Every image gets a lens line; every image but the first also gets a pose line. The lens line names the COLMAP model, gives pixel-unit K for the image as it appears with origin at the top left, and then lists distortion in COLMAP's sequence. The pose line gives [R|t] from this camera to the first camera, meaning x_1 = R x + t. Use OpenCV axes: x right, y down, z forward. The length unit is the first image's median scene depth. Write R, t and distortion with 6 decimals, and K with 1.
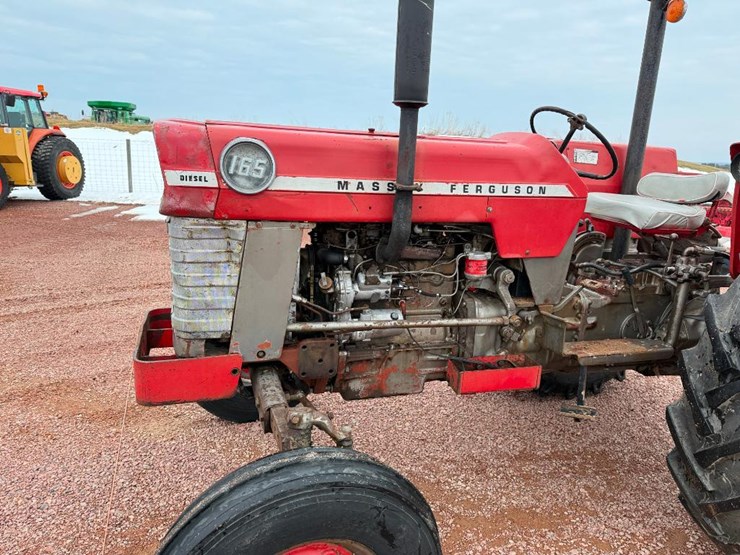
lens RADIAL K [[518.5, 0, 366.4], [0, 518.5, 276.1], [0, 0, 1]] dist [0.090865, -0.125783]
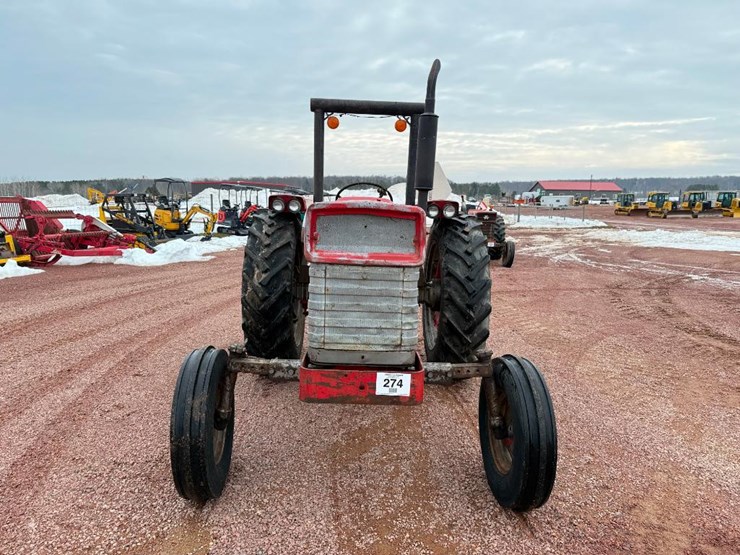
lens RADIAL K [[518.3, 0, 370.0], [0, 518.3, 273.3], [0, 0, 1]] dist [0.138925, -0.200641]
pose [[0.277332, -0.170487, 0.945527, -1.457069], [0.213467, 0.970466, 0.112372, -0.239154], [-0.936760, 0.170674, 0.305534, 0.555758]]
